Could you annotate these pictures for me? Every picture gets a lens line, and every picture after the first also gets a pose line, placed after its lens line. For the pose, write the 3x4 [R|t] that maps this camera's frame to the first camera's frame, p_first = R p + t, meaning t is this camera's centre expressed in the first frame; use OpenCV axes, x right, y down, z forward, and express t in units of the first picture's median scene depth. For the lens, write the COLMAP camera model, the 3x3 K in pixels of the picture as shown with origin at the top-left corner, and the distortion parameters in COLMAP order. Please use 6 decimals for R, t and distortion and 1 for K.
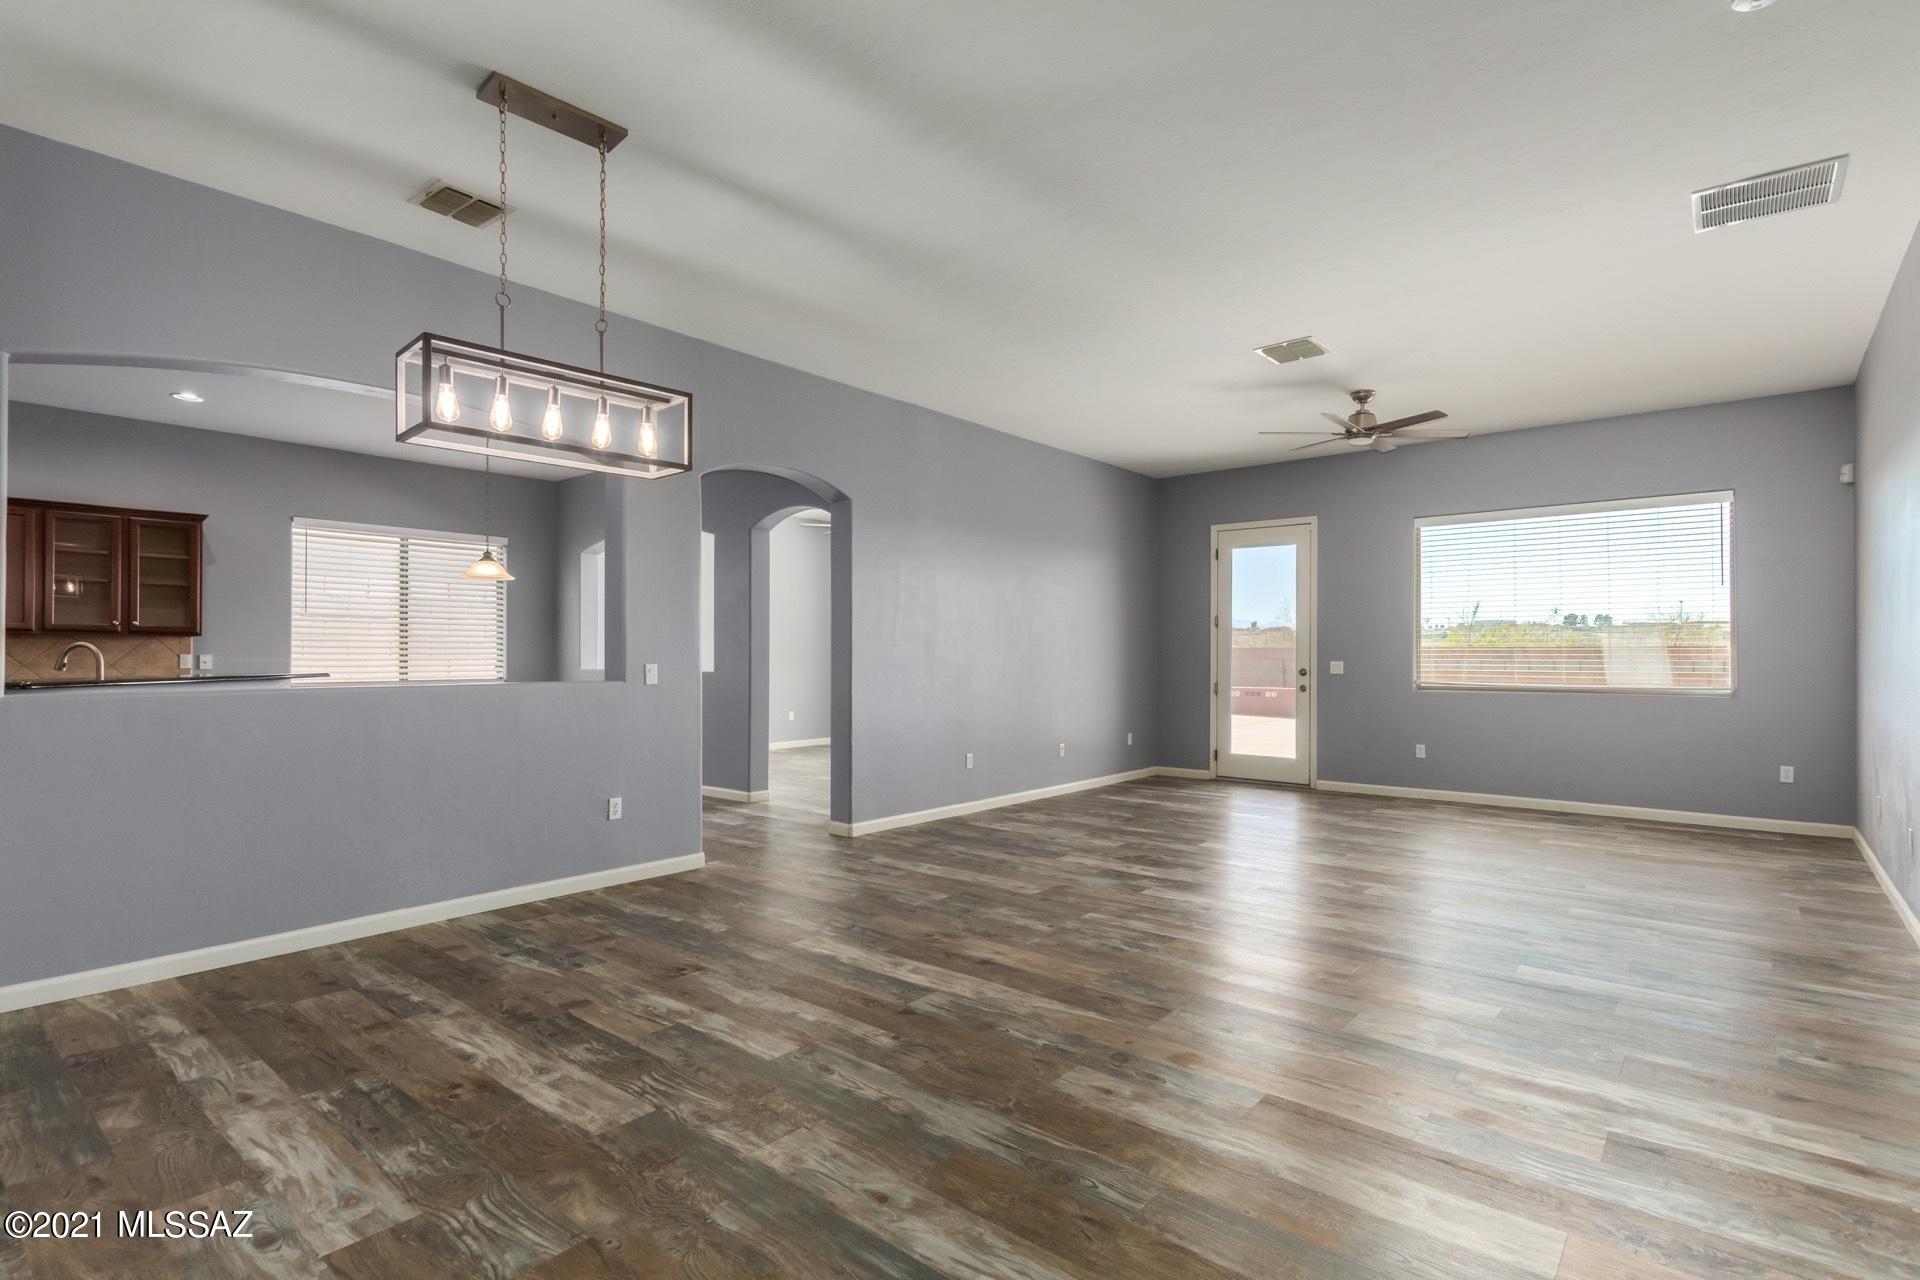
lens RADIAL K [[921.8, 0, 977.5], [0, 921.8, 640.9], [0, 0, 1]] dist [0.007004, 0.000155]
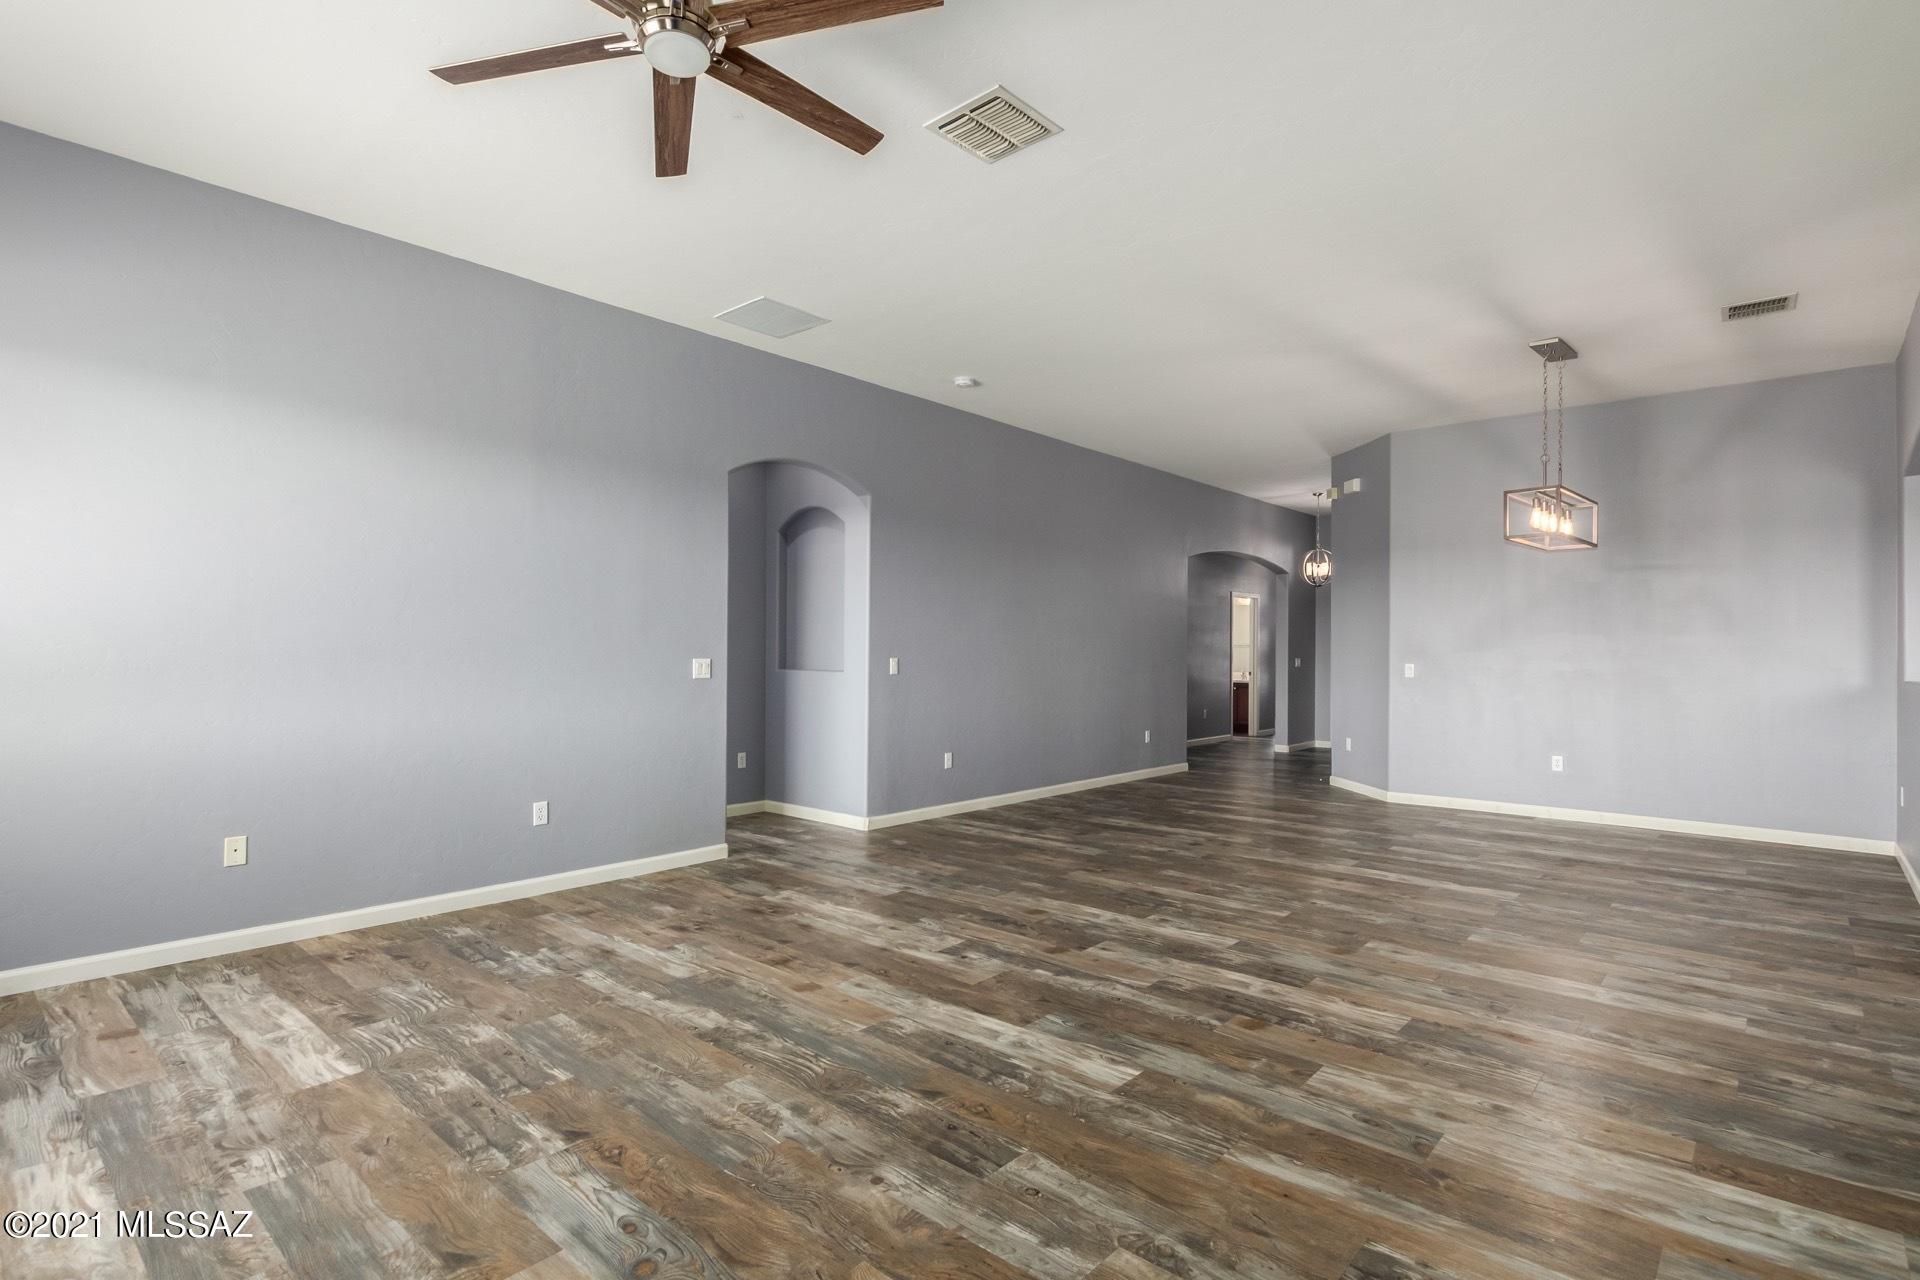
lens RADIAL K [[940.6, 0, 961.7], [0, 940.6, 643.8], [0, 0, 1]] dist [0.014221, -0.005532]
pose [[-0.998896, -0.007119, 0.046424, 0.491503], [-0.008269, 0.999663, -0.024617, 0.038560], [-0.046234, -0.024974, -0.998618, 2.362532]]
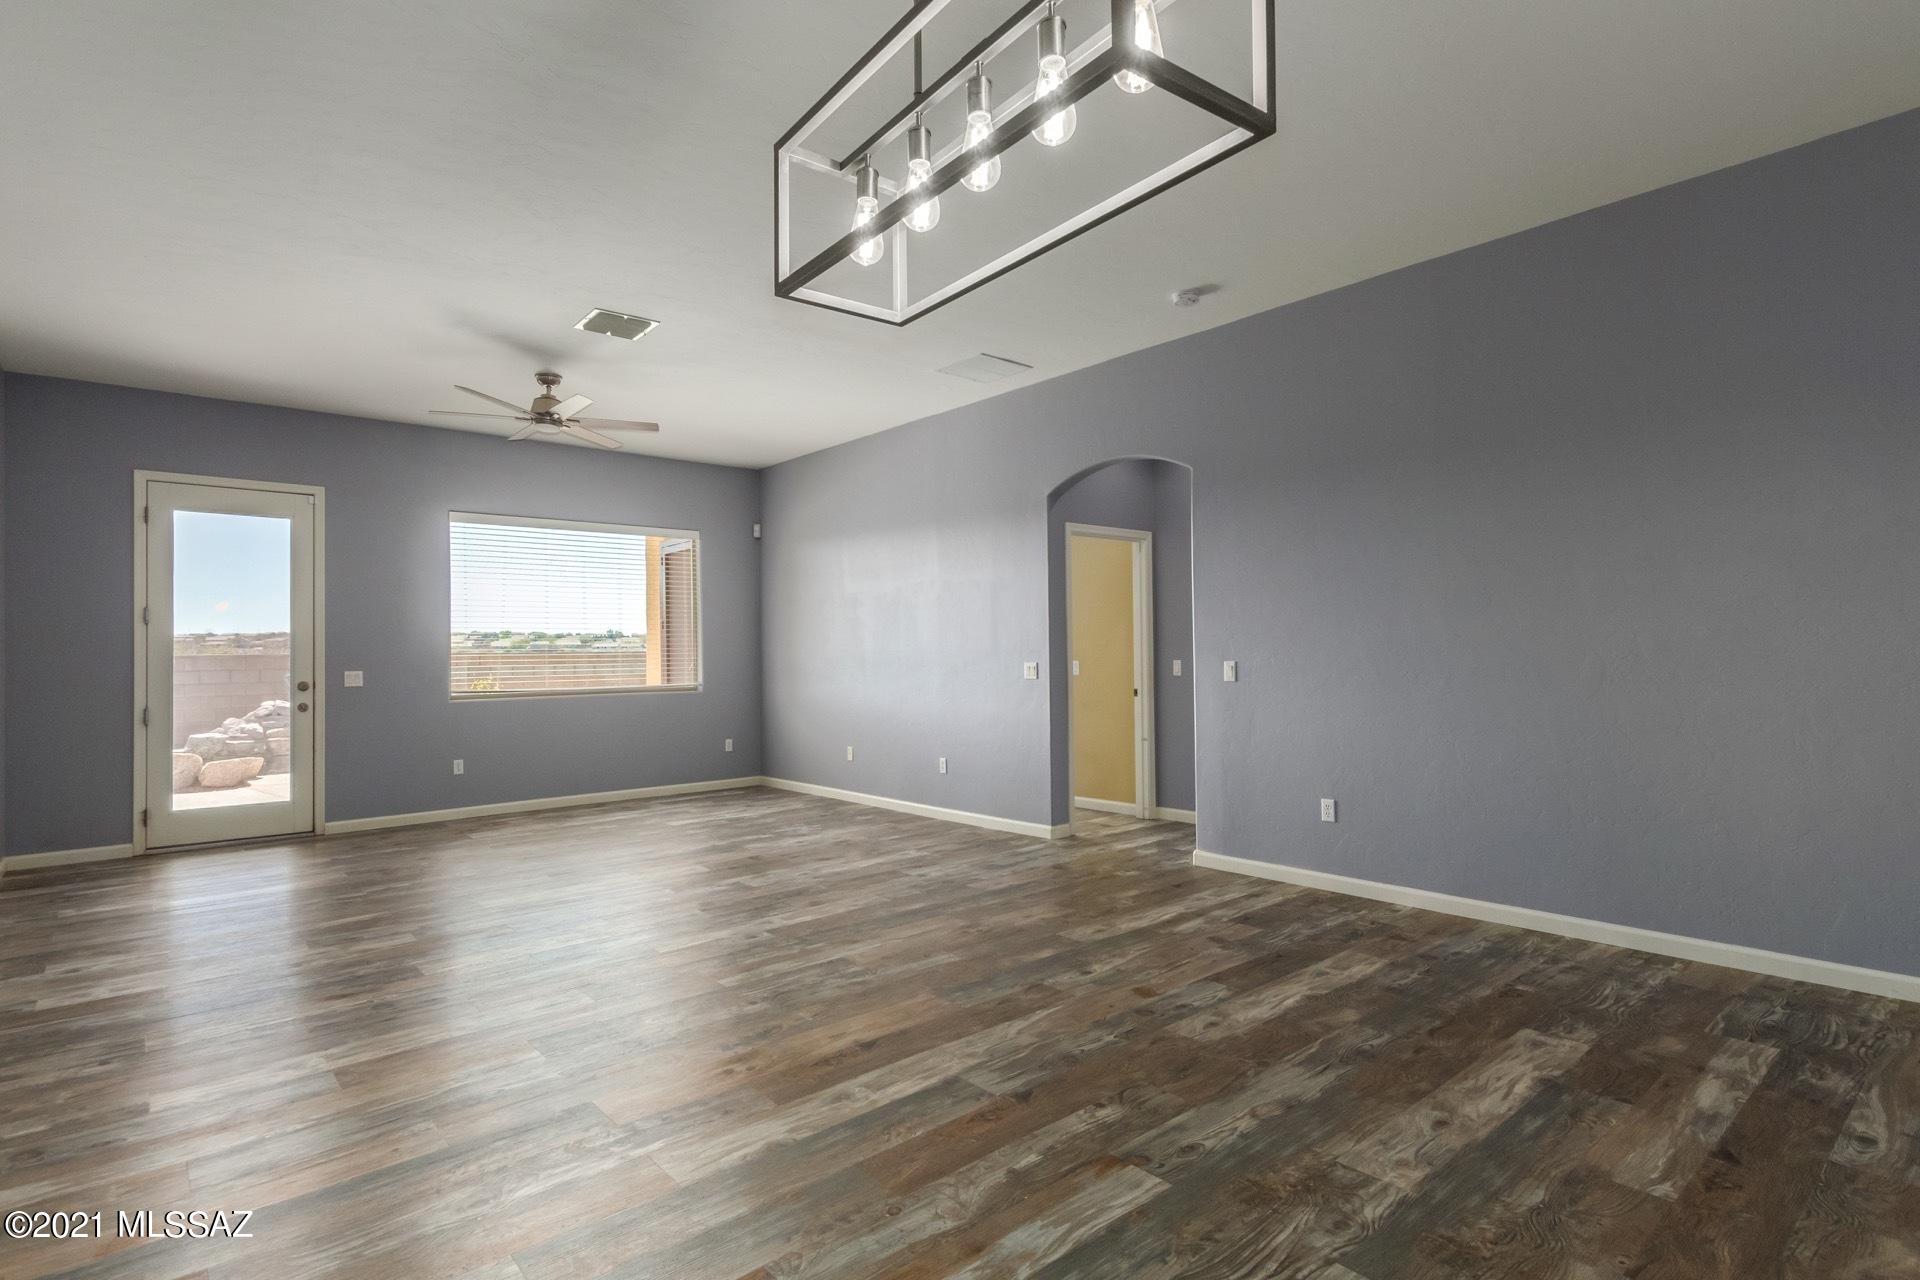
lens RADIAL K [[940.6, 0, 939.4], [0, 940.6, 654.7], [0, 0, 1]] dist [0.014221, -0.005532]
pose [[0.182888, -0.003455, 0.983128, -0.756984], [-0.001153, 0.999992, 0.003729, 0.008663], [-0.983133, -0.001815, 0.182882, 0.770604]]
